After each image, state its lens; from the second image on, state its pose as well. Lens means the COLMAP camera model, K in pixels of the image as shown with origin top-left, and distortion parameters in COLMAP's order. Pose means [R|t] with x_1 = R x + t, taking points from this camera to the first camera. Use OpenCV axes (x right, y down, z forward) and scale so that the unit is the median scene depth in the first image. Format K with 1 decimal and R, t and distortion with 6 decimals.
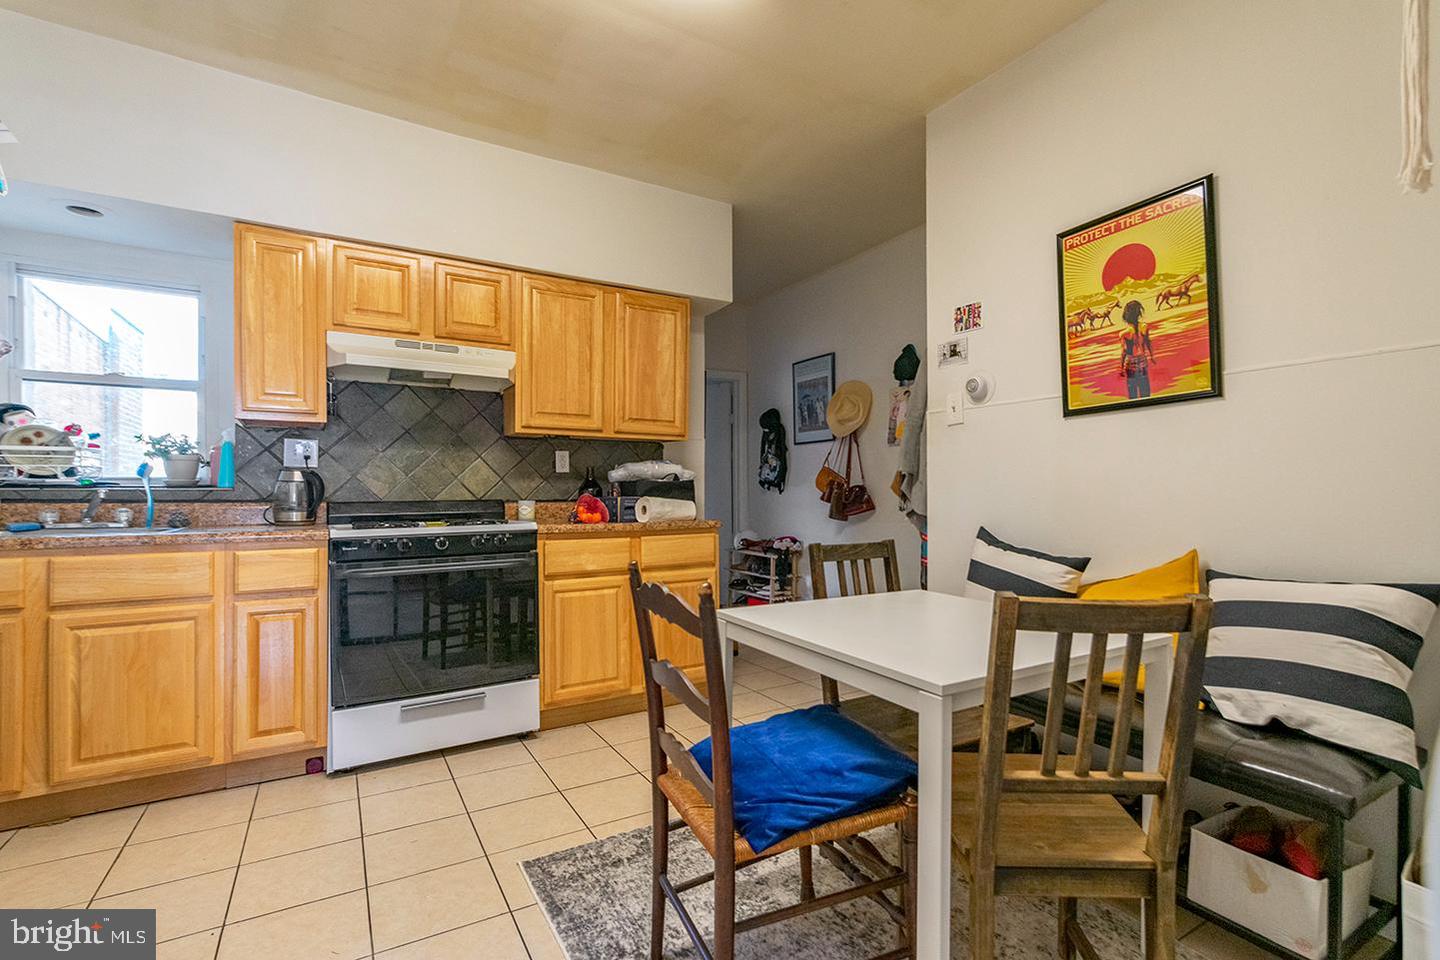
lens RADIAL K [[637.8, 0, 713.7], [0, 637.8, 485.5], [0, 0, 1]] dist [-0.003046, -0.000931]
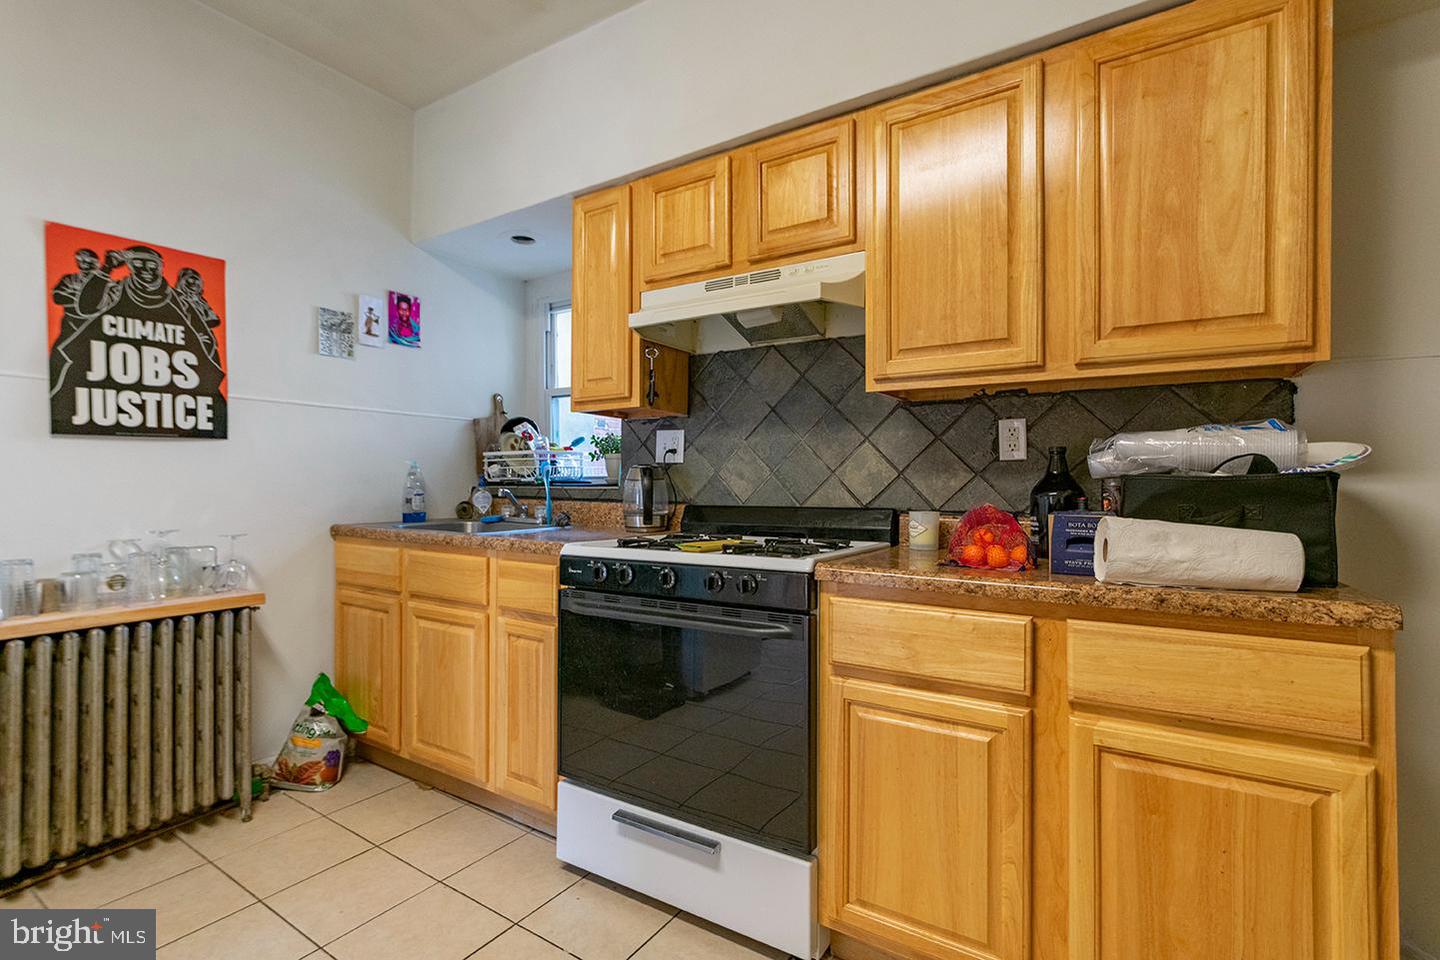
lens RADIAL K [[637.8, 0, 724.7], [0, 637.8, 478.0], [0, 0, 1]] dist [-0.003046, -0.000931]
pose [[0.459148, -0.002836, -0.888355, 0.140202], [0.004480, 0.999990, -0.000878, -0.007273], [0.888349, -0.003577, 0.459156, 0.646924]]
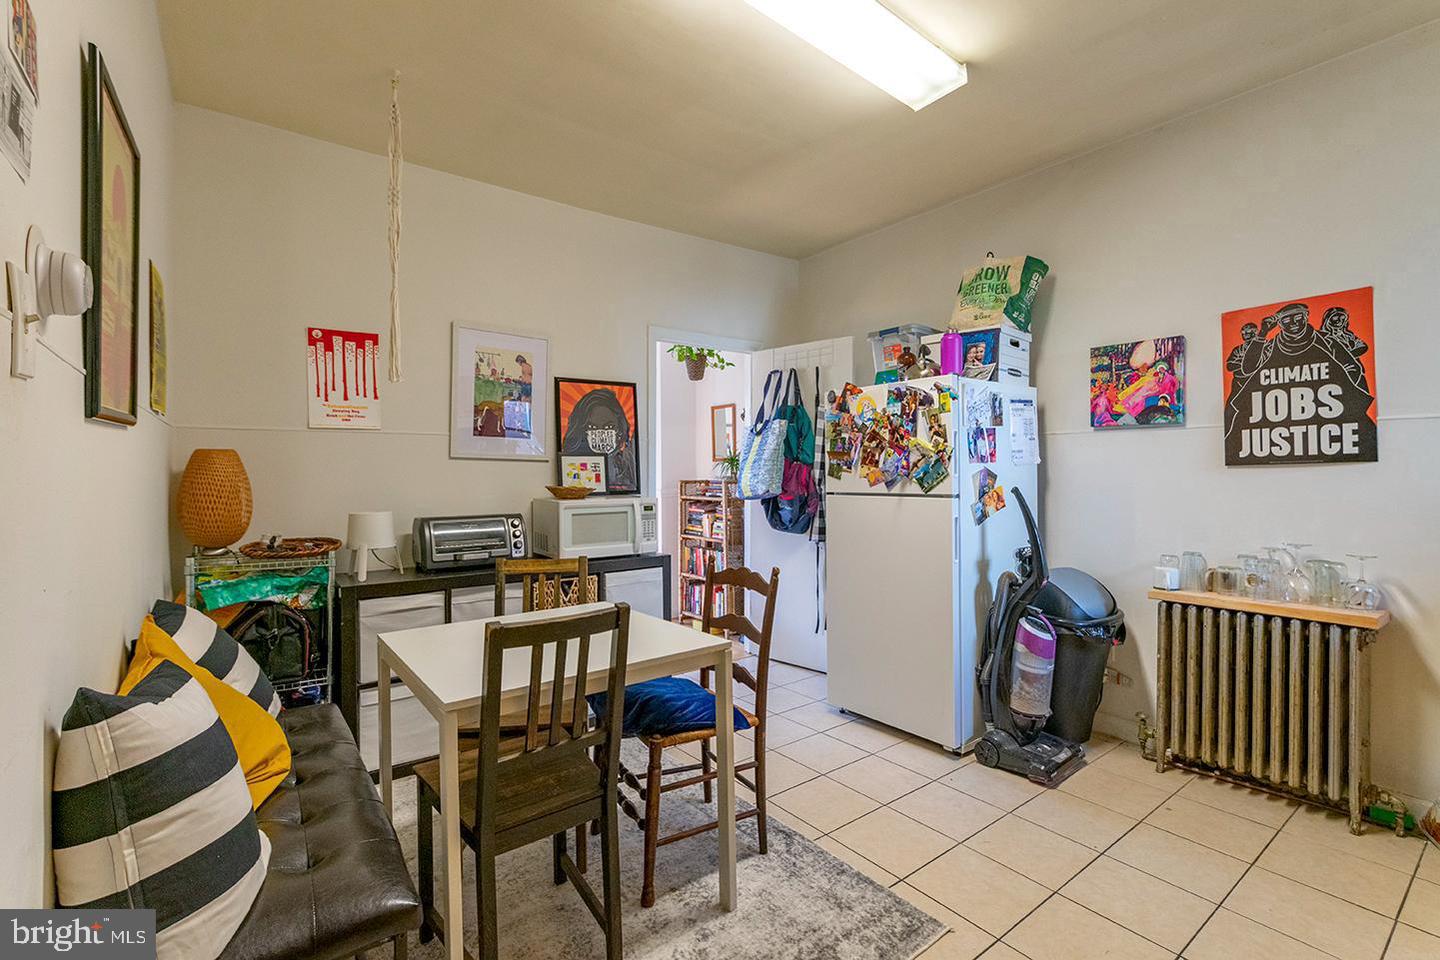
lens RADIAL K [[637.8, 0, 718.2], [0, 637.8, 479.8], [0, 0, 1]] dist [-0.003046, -0.000931]
pose [[-0.992983, 0.006960, -0.118056, 0.072739], [0.006386, 0.999966, 0.005242, -0.044713], [0.118089, 0.004451, -0.992993, 1.145216]]
